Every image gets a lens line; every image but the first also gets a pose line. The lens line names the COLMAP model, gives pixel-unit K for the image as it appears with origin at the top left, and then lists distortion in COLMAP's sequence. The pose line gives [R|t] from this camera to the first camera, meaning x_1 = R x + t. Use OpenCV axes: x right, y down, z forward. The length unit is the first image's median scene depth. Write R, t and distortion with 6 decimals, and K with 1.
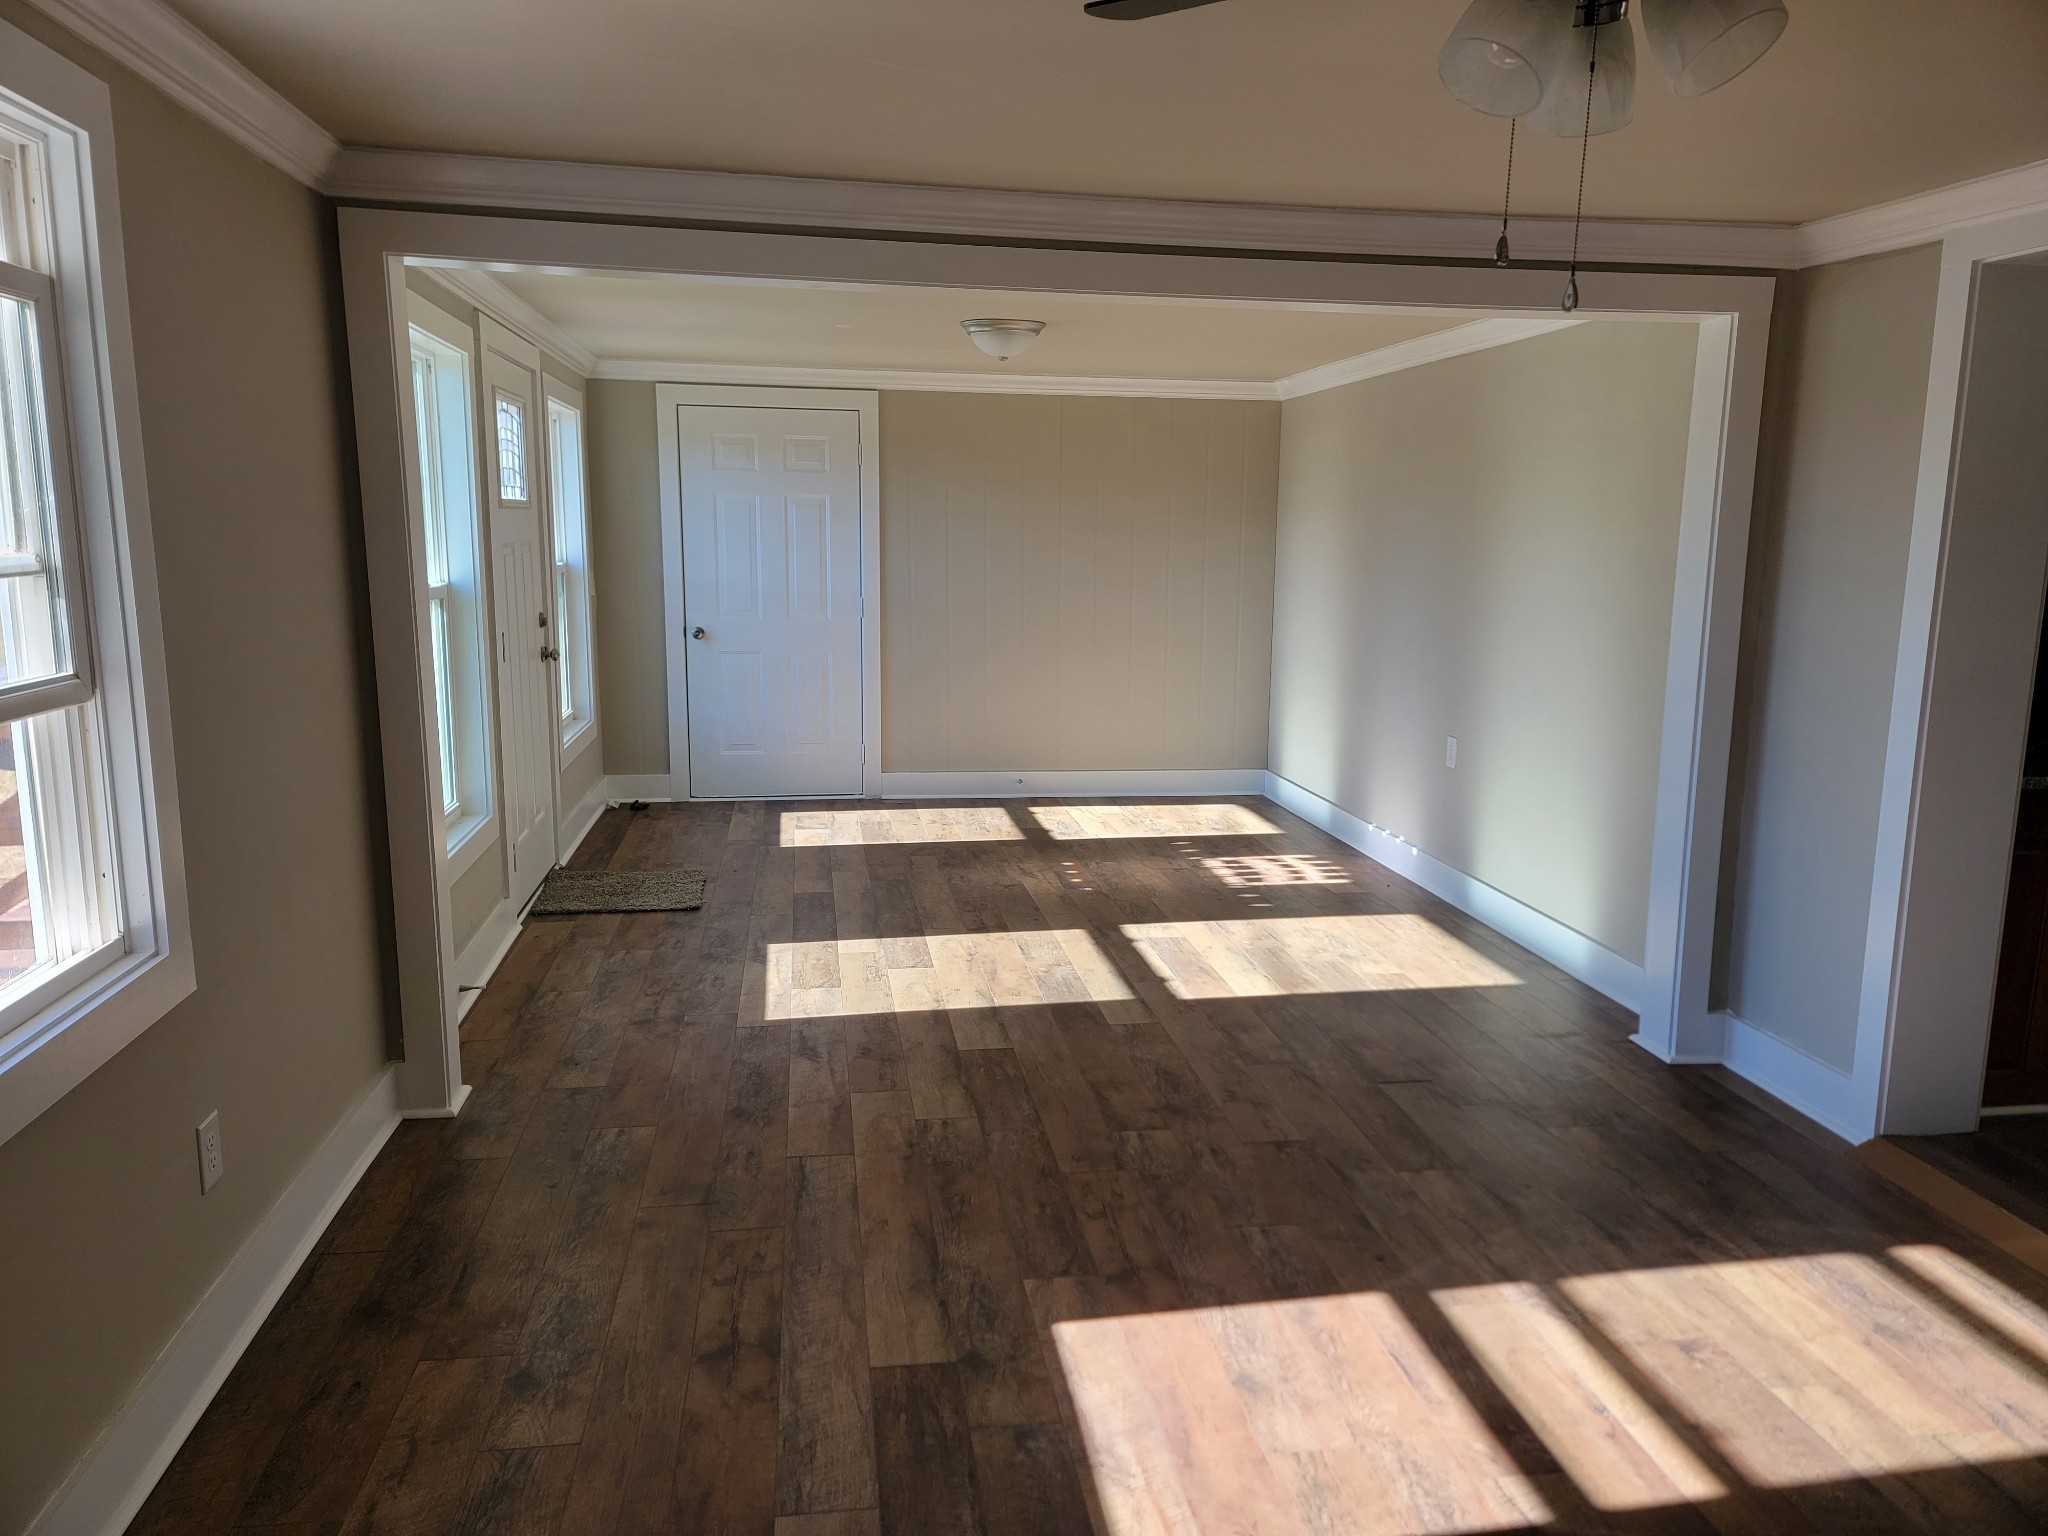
lens RADIAL K [[1383.6, 0, 1022.6], [0, 1383.6, 760.4], [0, 0, 1]] dist [0.003239, -0.007692]
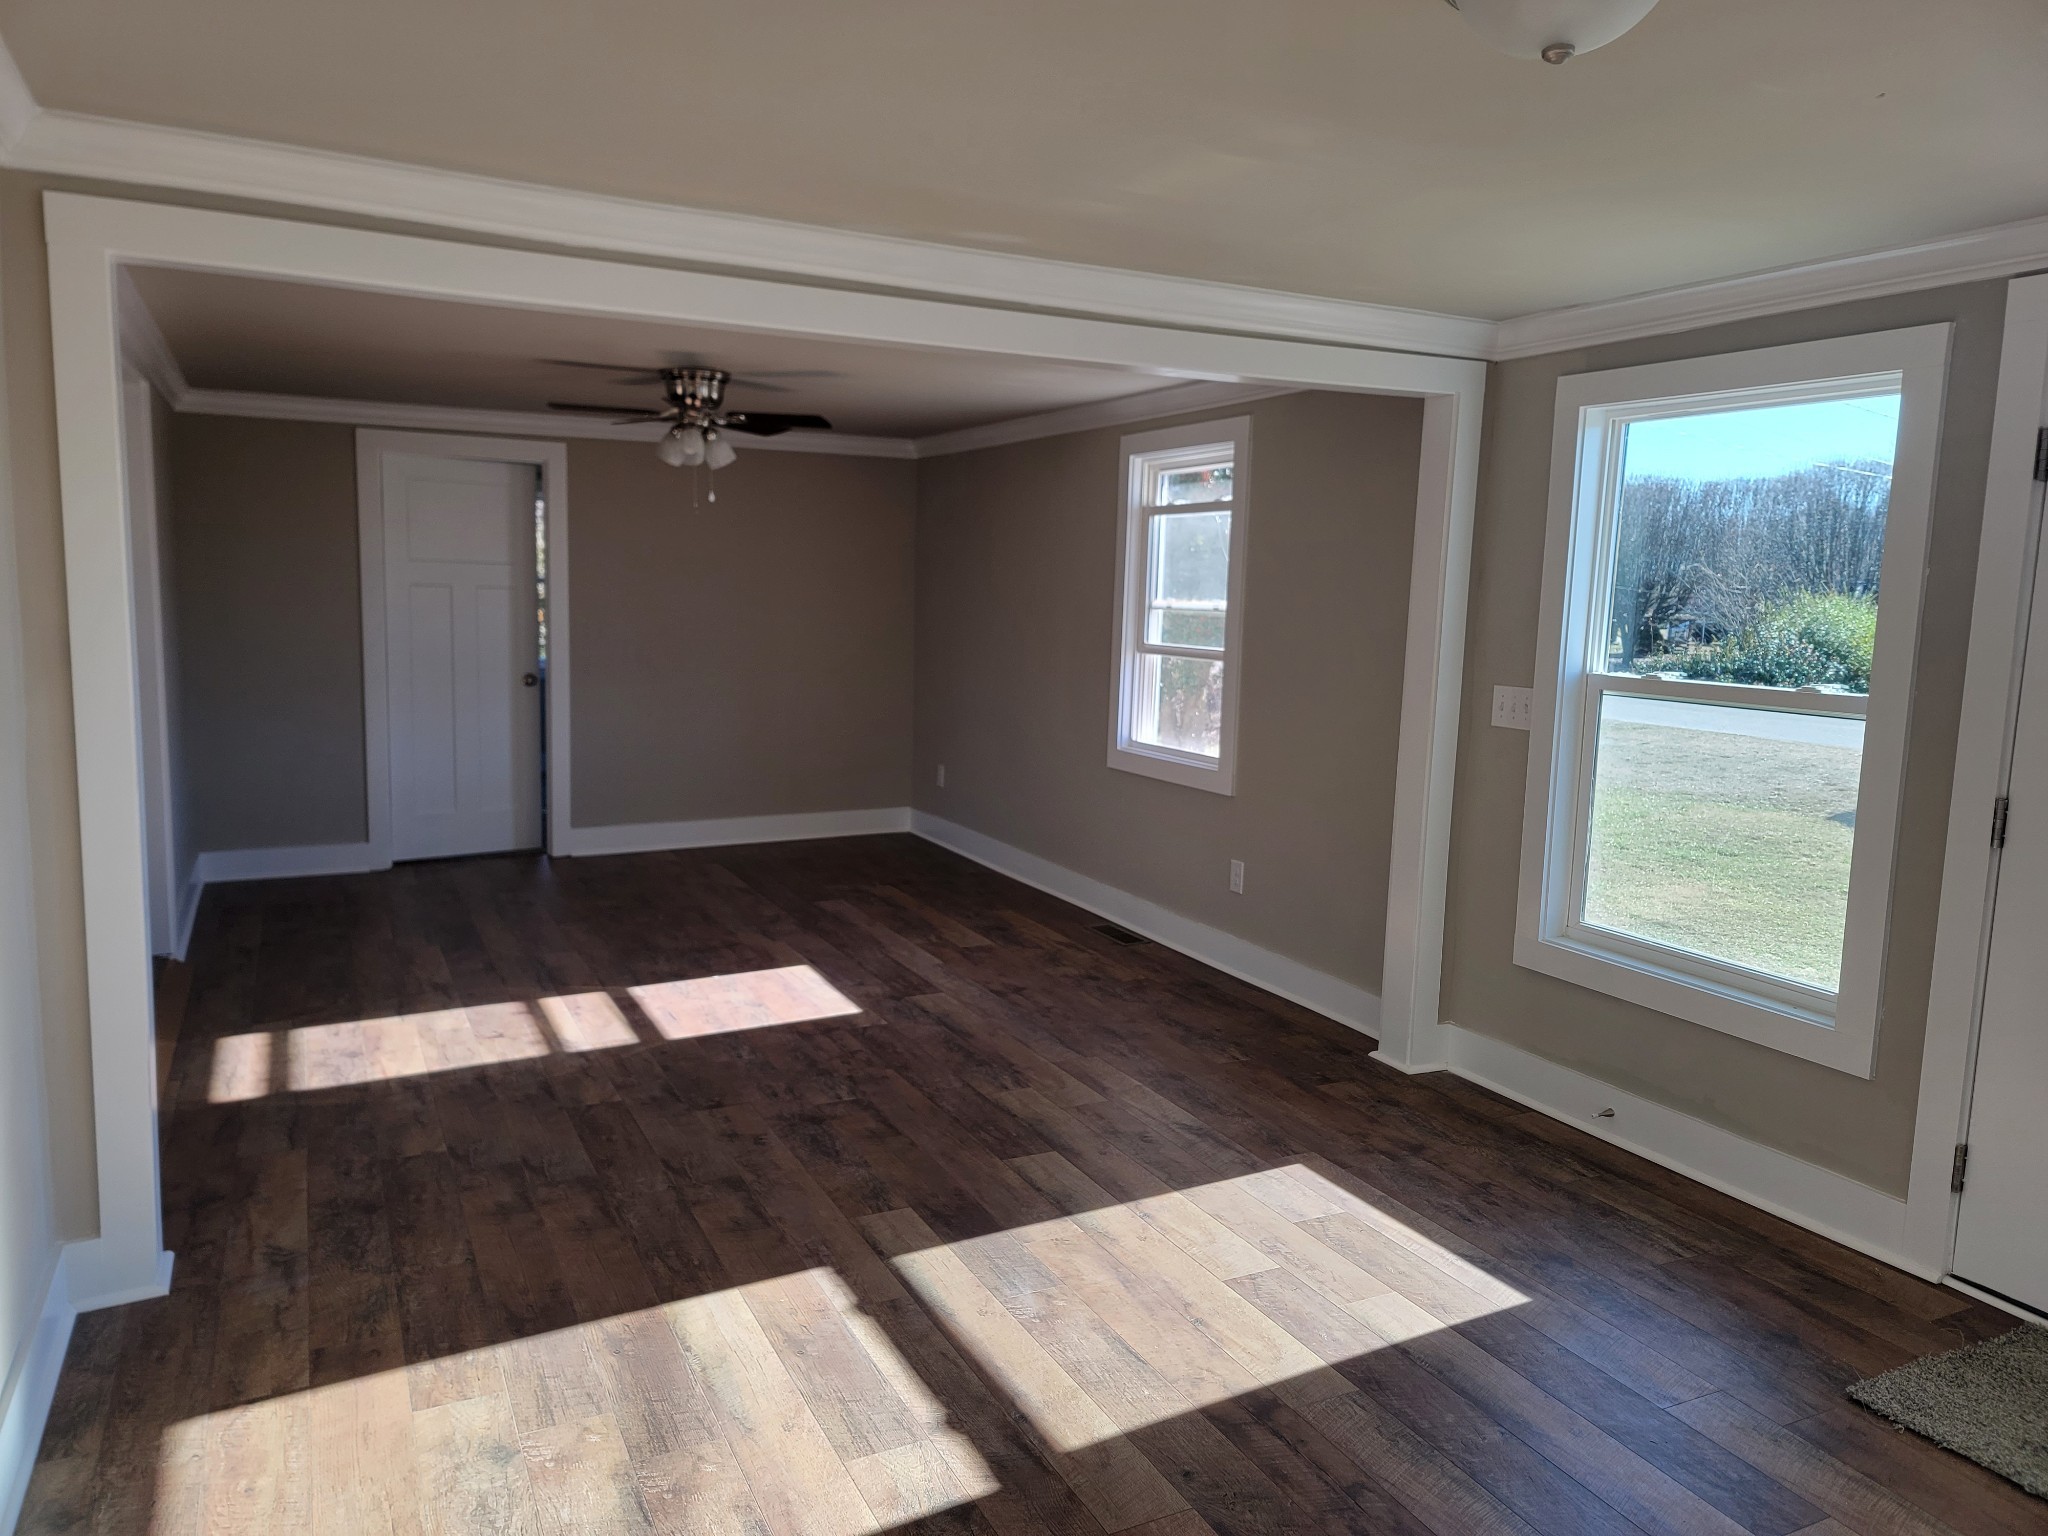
lens RADIAL K [[1383.6, 0, 1030.6], [0, 1383.6, 768.3], [0, 0, 1]] dist [0.003239, -0.007692]
pose [[-0.948240, 0.003058, -0.317538, 0.272928], [-0.091731, 0.954687, 0.283121, -0.306100], [0.304016, 0.297595, -0.904993, 1.830243]]
